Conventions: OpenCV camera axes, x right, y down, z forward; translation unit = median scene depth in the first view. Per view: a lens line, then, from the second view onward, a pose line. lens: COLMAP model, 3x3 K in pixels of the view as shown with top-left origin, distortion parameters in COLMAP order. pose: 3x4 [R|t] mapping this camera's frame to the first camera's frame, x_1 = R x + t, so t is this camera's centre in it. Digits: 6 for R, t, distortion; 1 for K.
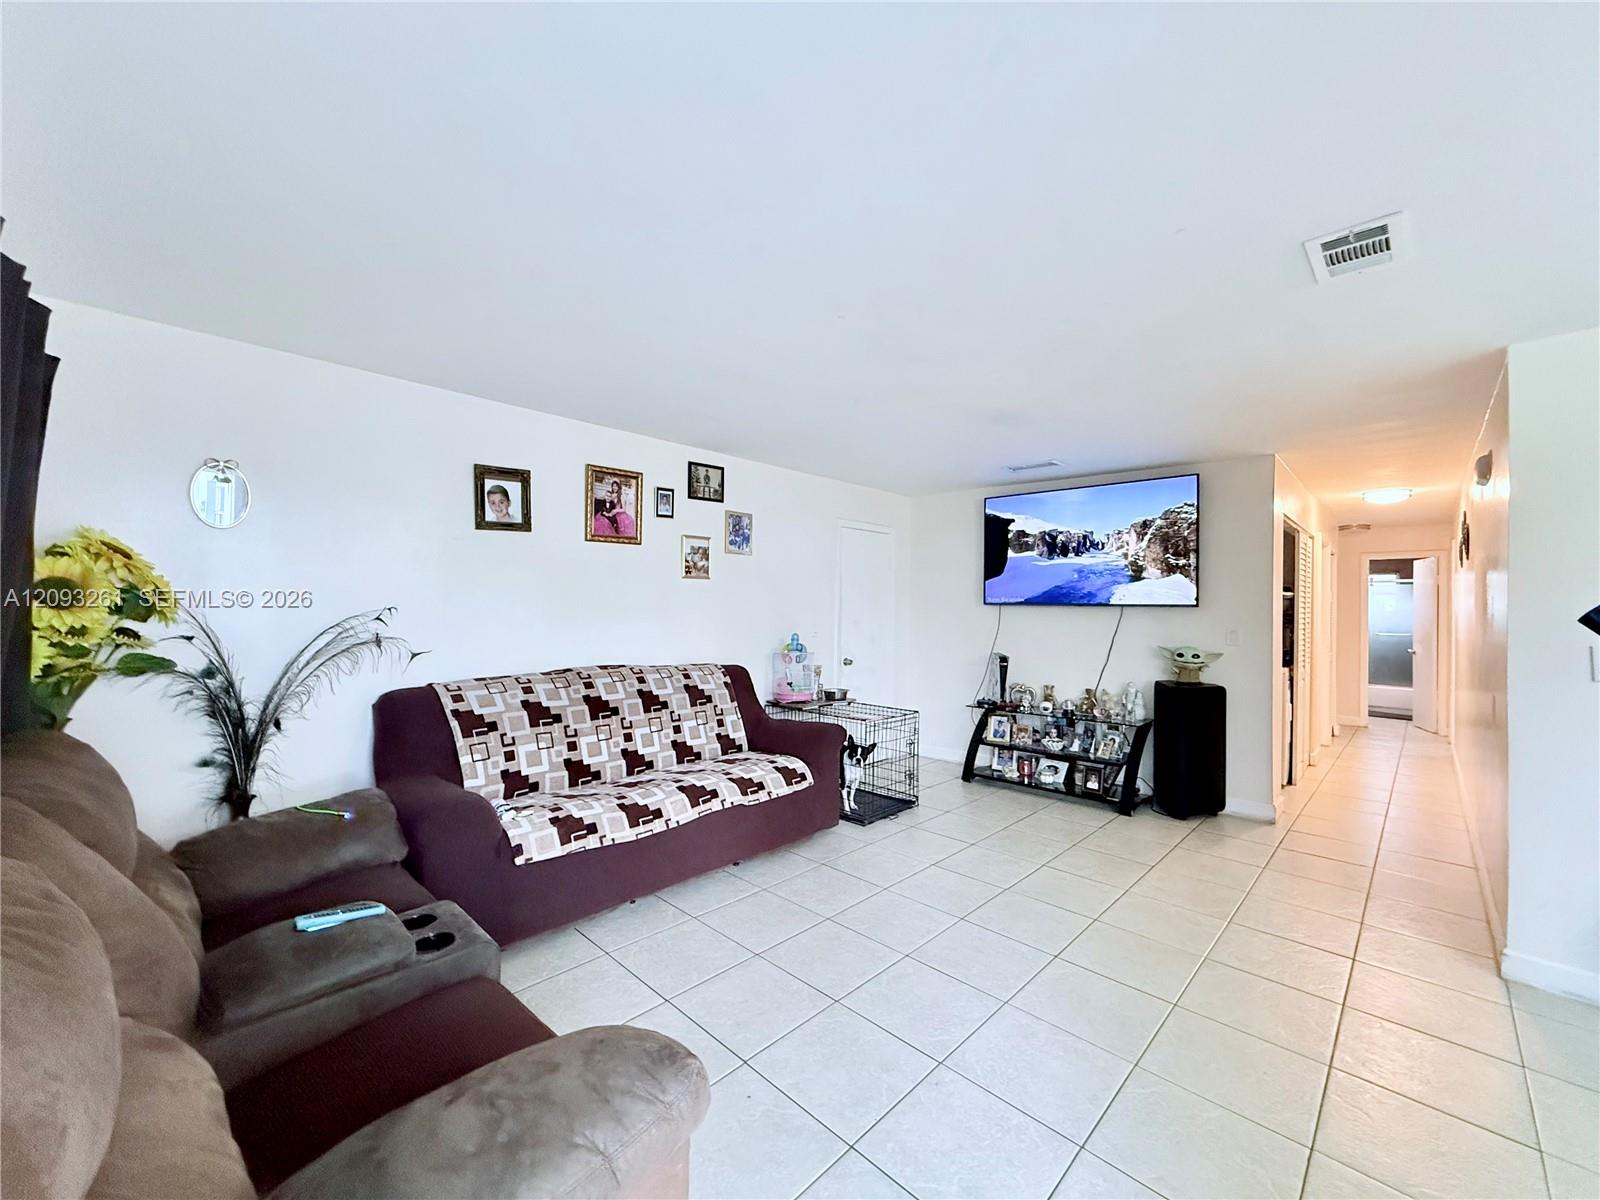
lens RADIAL K [[640.8, 0, 796.6], [0, 640.8, 605.8], [0, 0, 1]] dist [-0.003489, -0.000040]
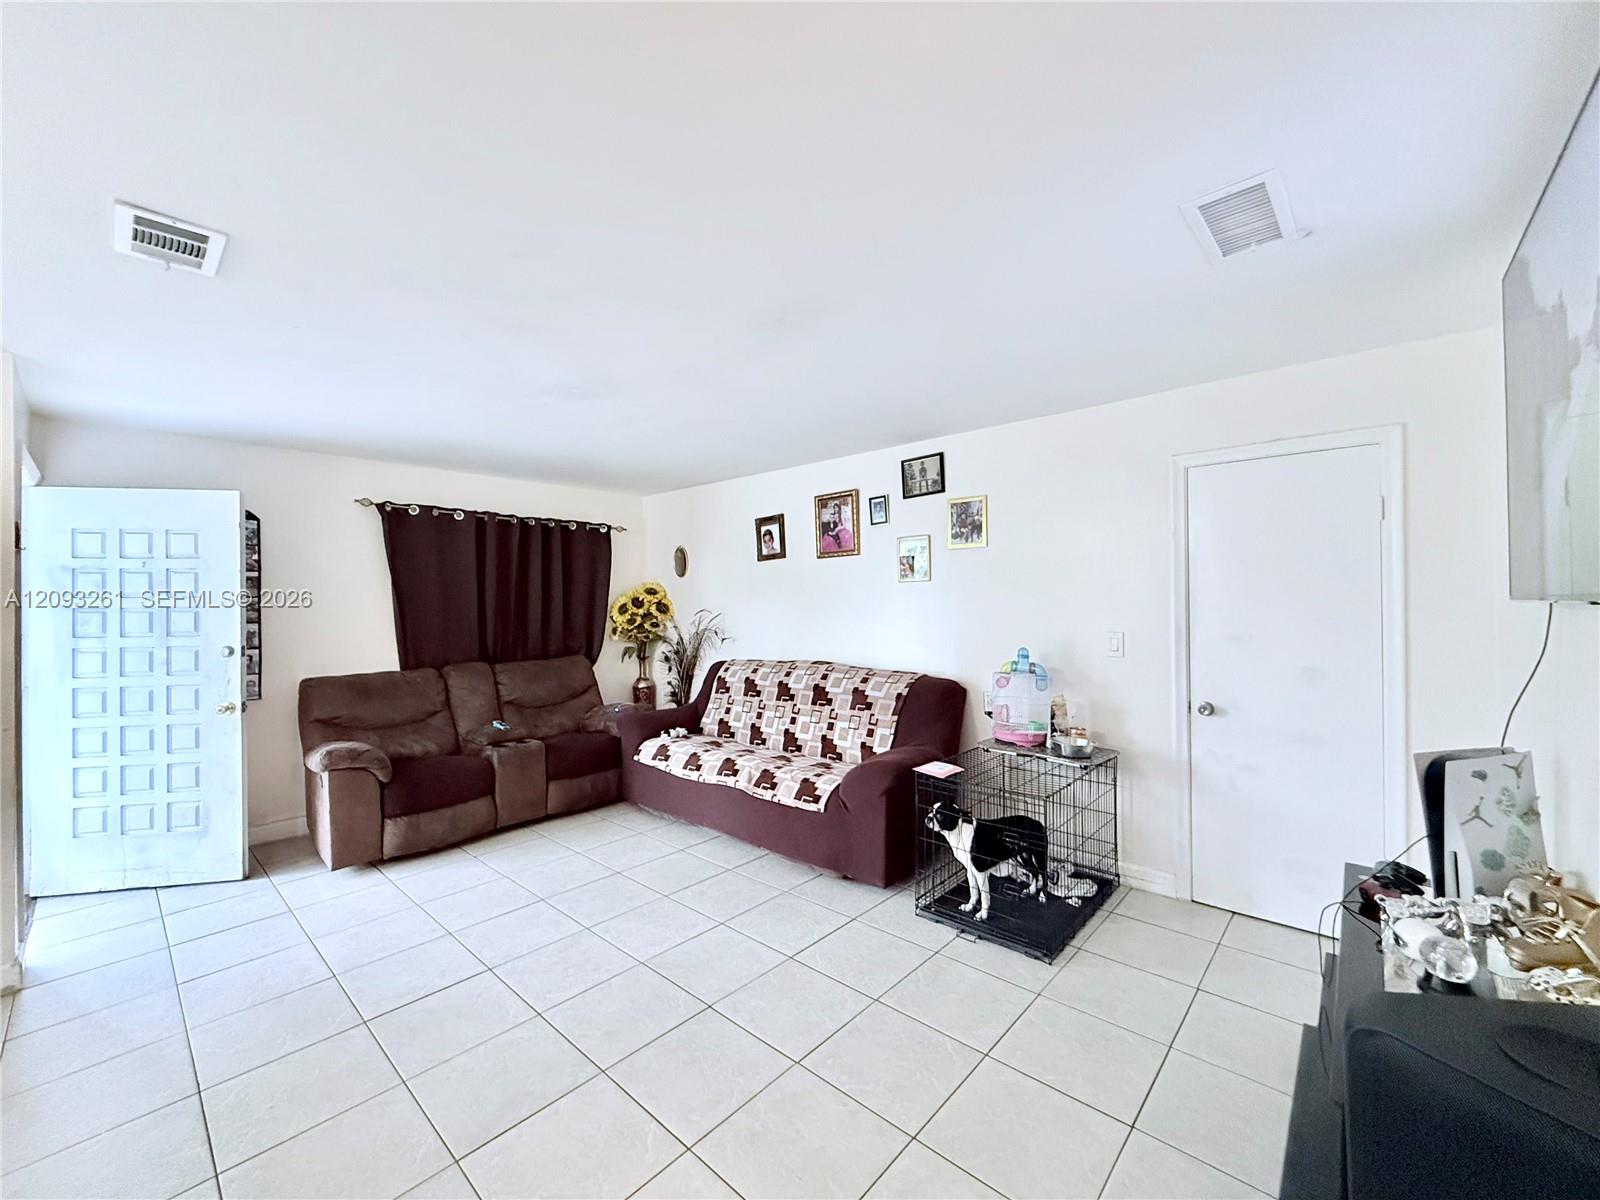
lens RADIAL K [[640.8, 0, 796.8], [0, 640.8, 603.3], [0, 0, 1]] dist [-0.003489, -0.000040]
pose [[0.035017, -0.021420, -0.999157, 0.869829], [0.004176, 0.999765, -0.021286, 0.009914], [0.999378, -0.003427, 0.035098, 0.891324]]
